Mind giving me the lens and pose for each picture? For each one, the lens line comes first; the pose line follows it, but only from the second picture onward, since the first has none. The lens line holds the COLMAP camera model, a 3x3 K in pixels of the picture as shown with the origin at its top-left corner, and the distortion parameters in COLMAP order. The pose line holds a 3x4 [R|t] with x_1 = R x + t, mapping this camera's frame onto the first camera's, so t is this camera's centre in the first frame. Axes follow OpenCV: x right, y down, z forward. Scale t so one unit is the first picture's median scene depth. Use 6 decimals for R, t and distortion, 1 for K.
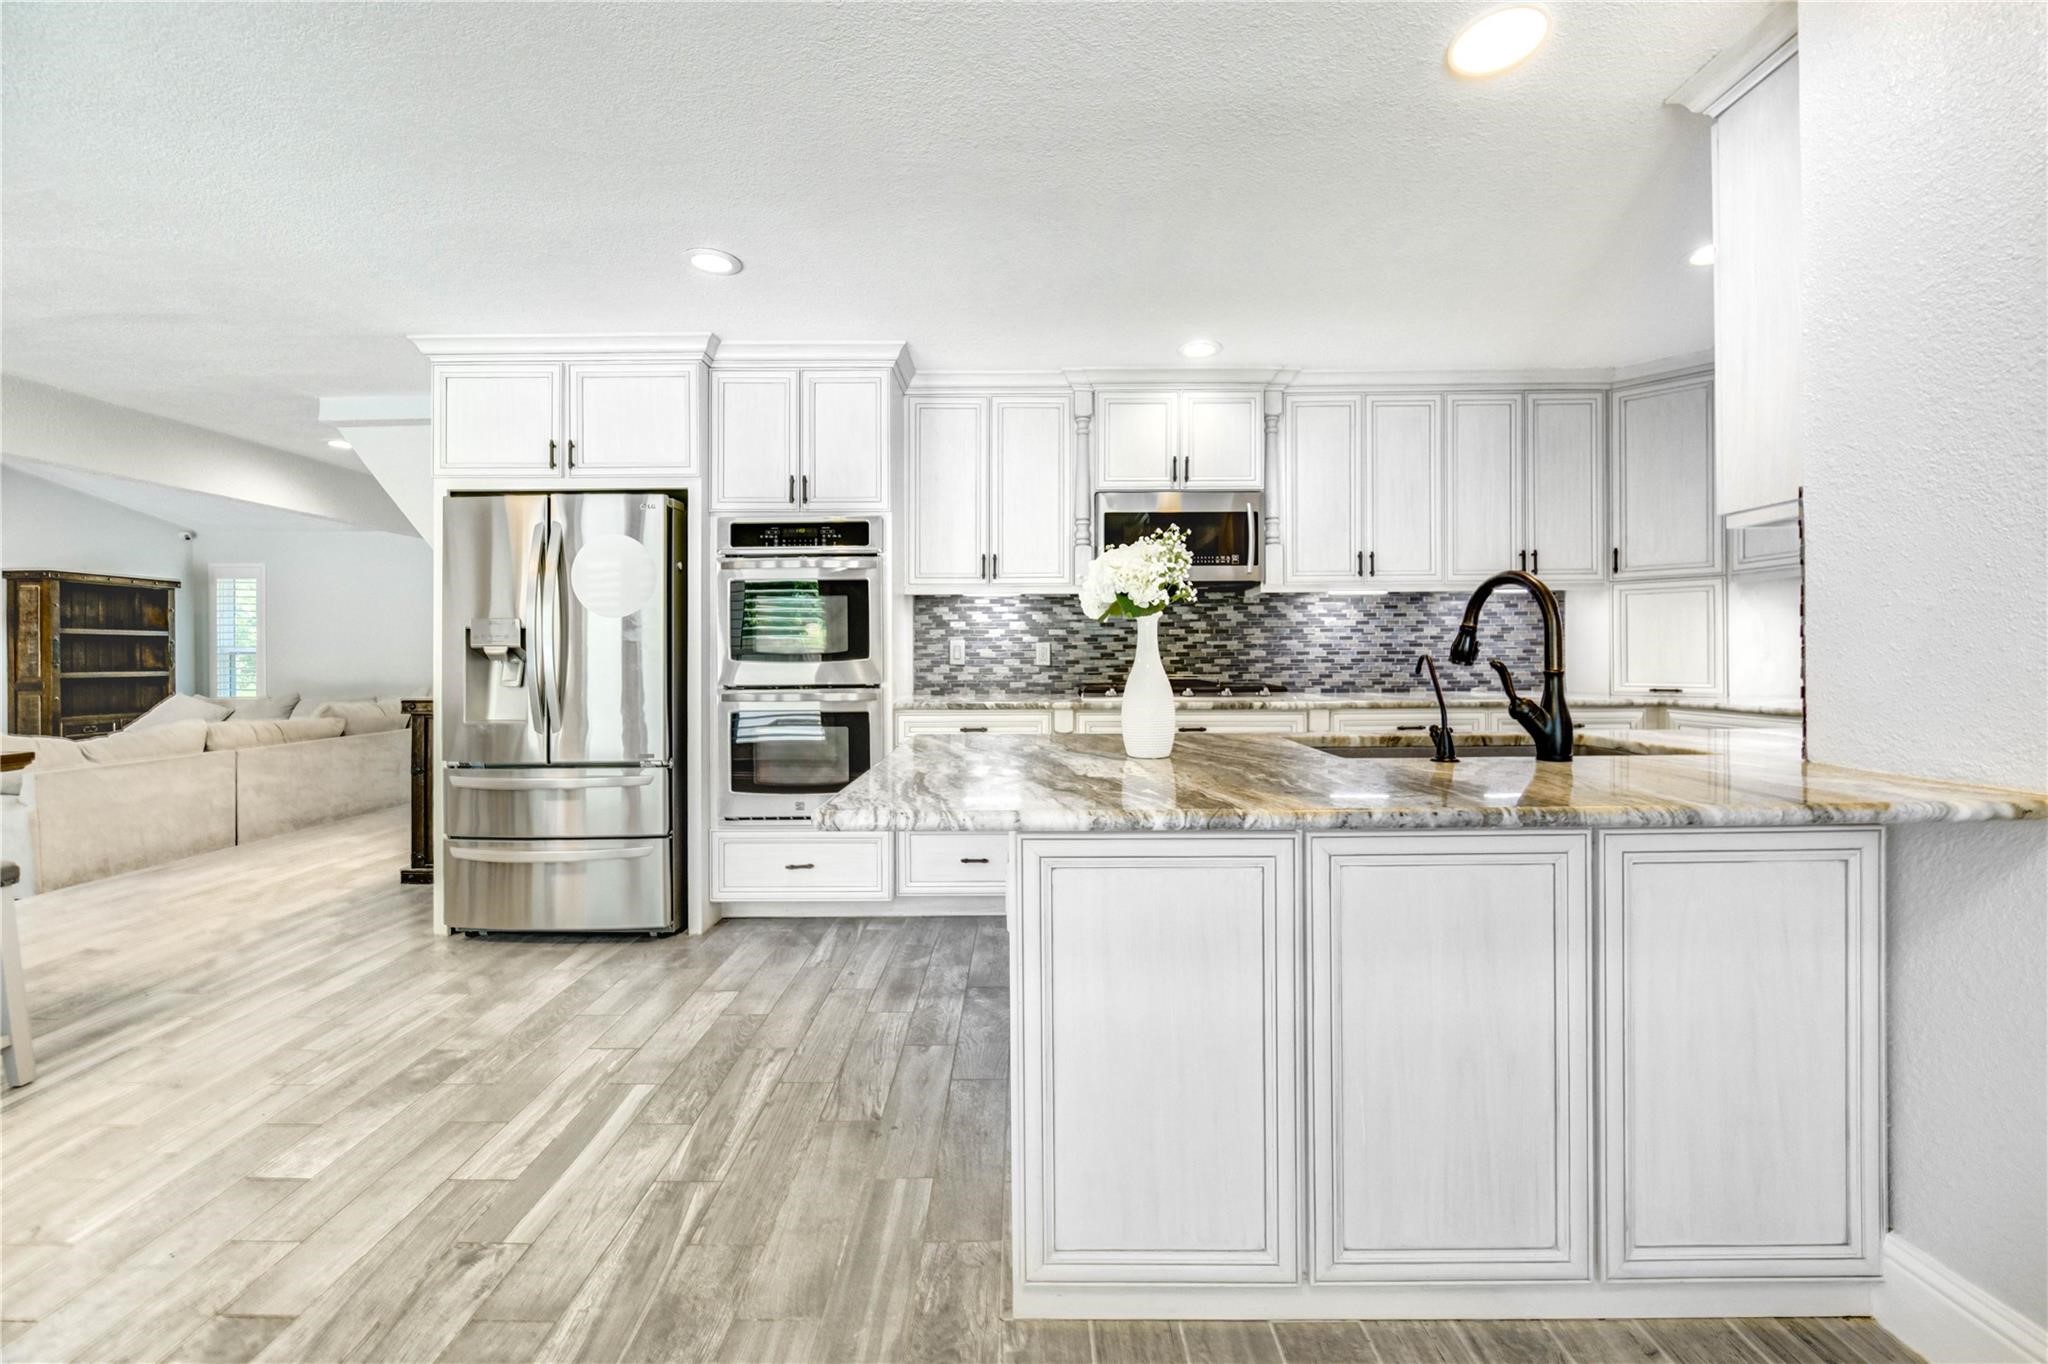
lens RADIAL K [[824.3, 0, 1021.1], [0, 824.3, 657.0], [0, 0, 1]] dist [-0.014731, 0.000003]
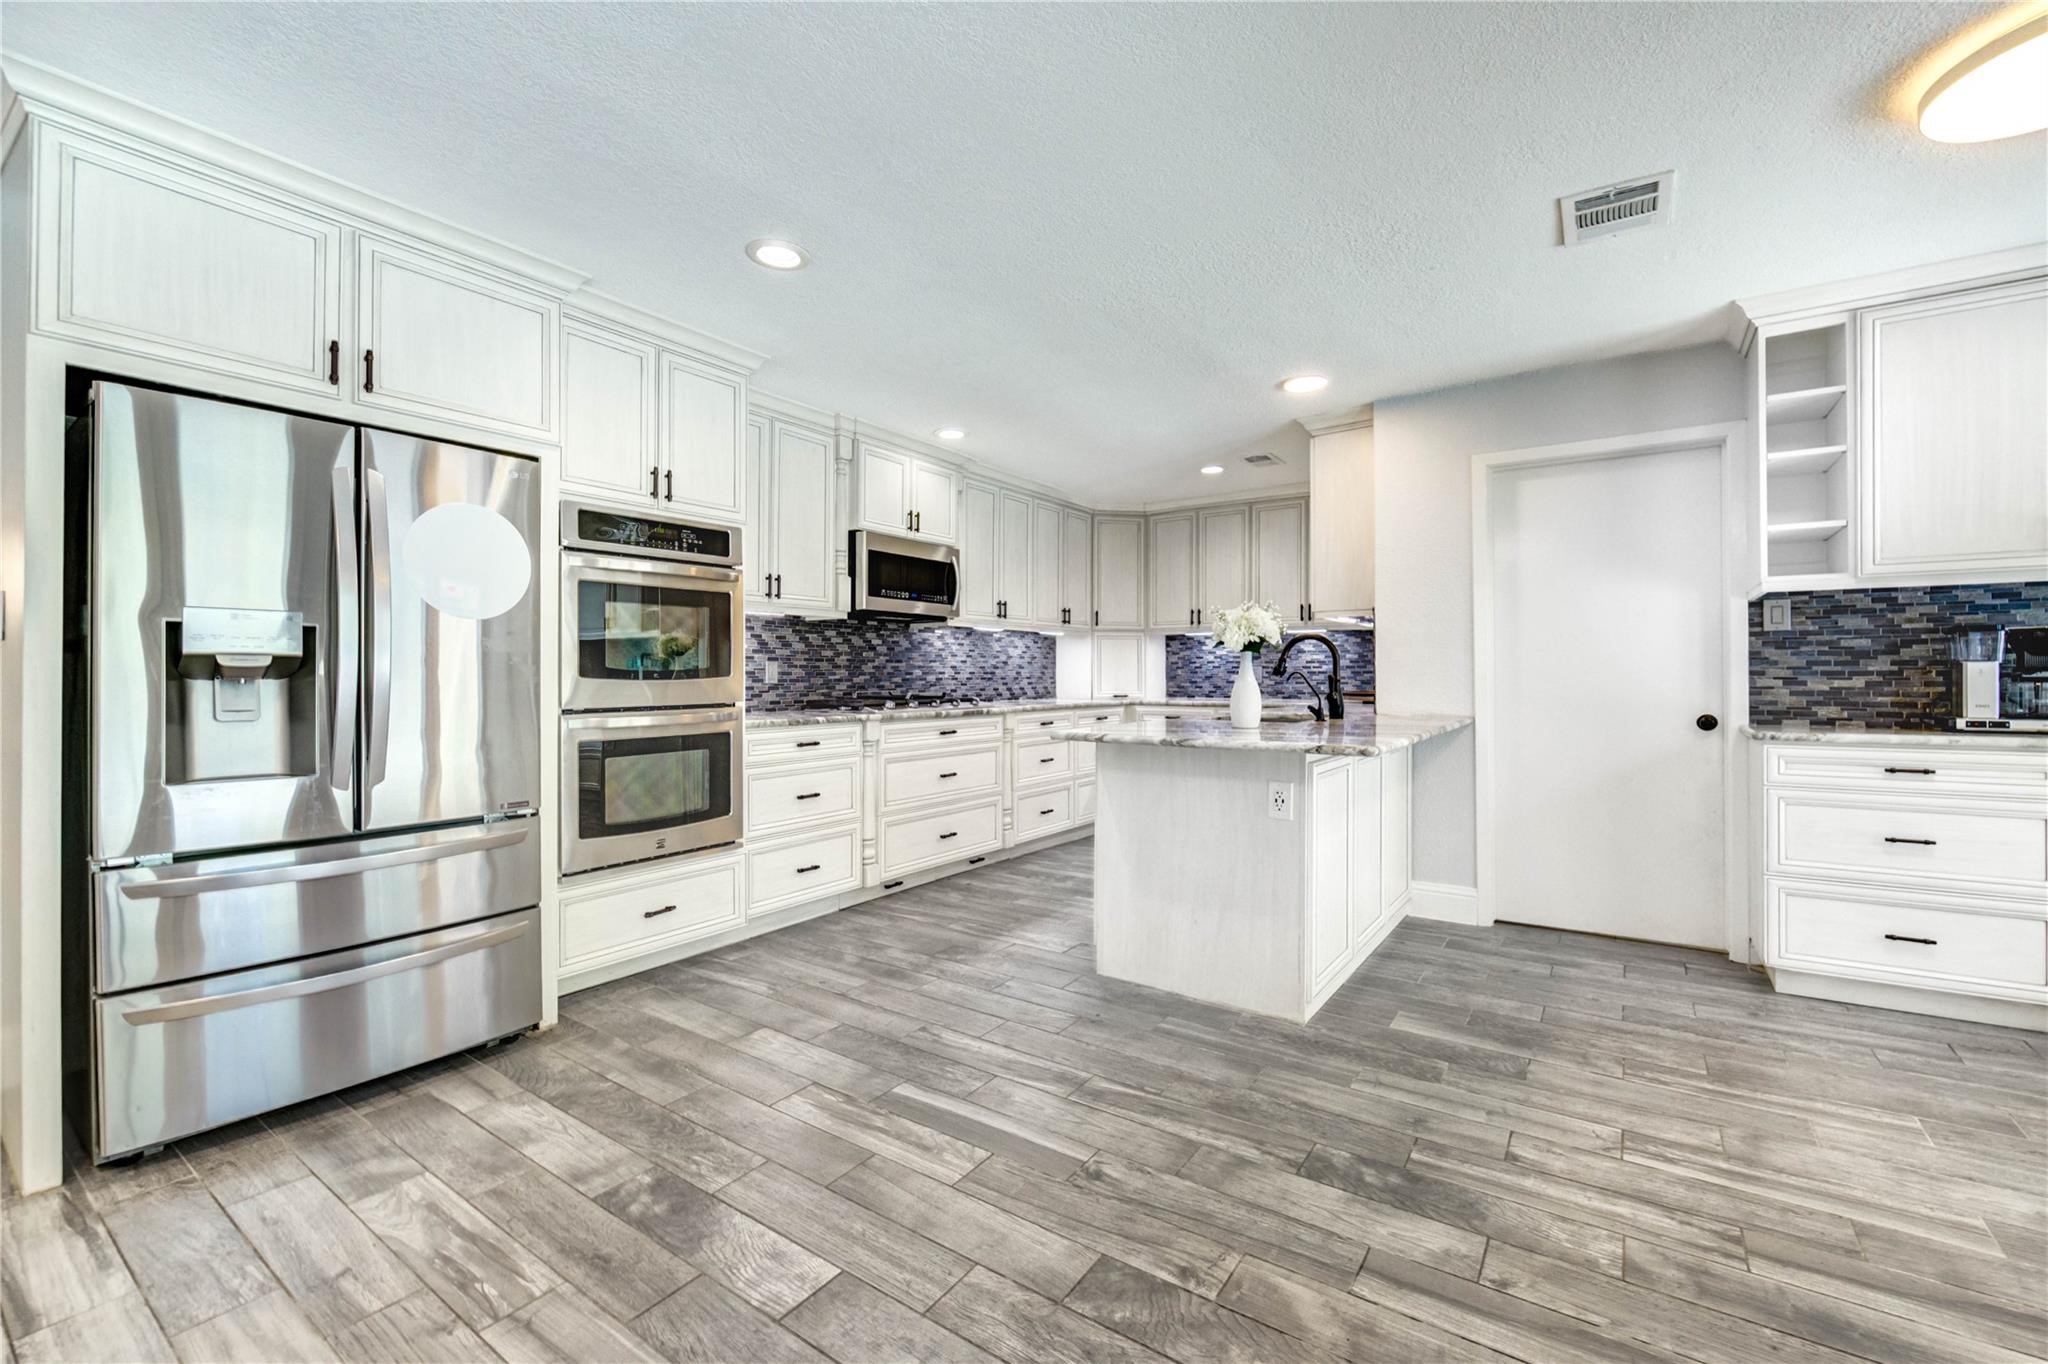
lens RADIAL K [[818.6, 0, 1024.0], [0, 818.6, 682.0], [0, 0, 1]] dist [-0.002292, -0.000244]
pose [[0.580736, -0.002869, 0.814087, -0.844193], [0.000628, 0.999995, 0.003076, 0.006978], [-0.814092, -0.001275, 0.580735, 0.191659]]
